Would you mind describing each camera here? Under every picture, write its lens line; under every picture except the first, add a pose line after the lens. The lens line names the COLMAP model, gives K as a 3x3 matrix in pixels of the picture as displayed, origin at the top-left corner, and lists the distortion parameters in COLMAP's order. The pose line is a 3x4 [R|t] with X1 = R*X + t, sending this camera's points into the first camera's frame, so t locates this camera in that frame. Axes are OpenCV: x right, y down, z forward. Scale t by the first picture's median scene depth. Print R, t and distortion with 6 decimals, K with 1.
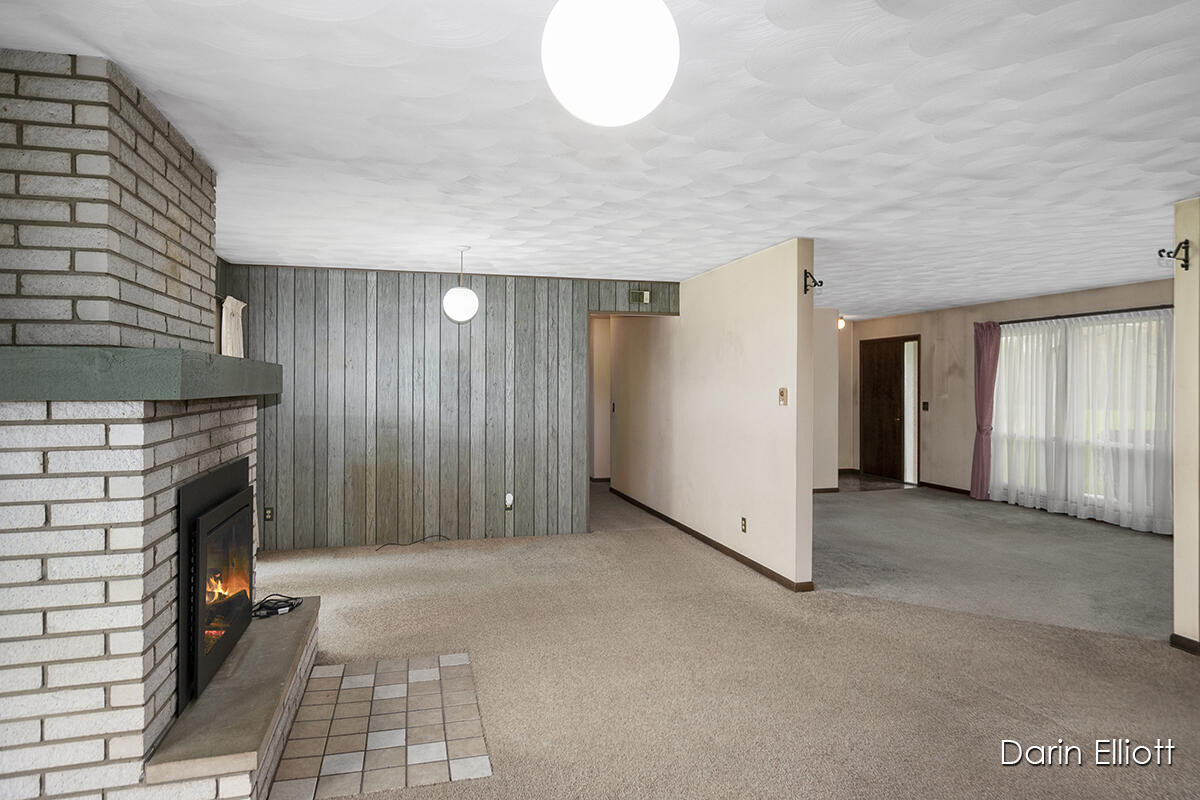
lens RADIAL K [[727.2, 0, 601.5], [0, 727.2, 376.9], [0, 0, 1]] dist [-0.006785, -0.001127]
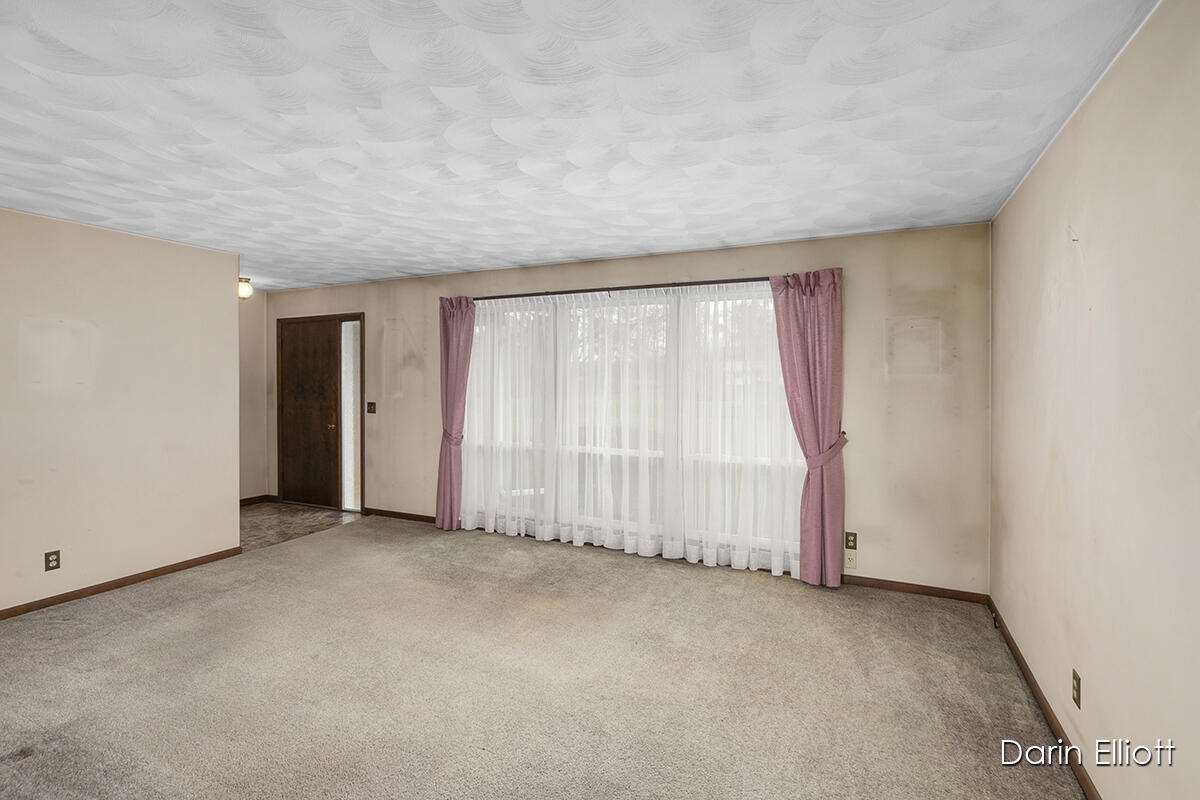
lens RADIAL K [[555.8, 0, 606.2], [0, 555.8, 390.5], [0, 0, 1]] dist [-0.007205, 0.001191]
pose [[0.644467, -0.015274, 0.764480, 0.164937], [-0.006190, 0.999663, 0.025191, 0.006318], [-0.764607, -0.020967, 0.644155, 0.448586]]
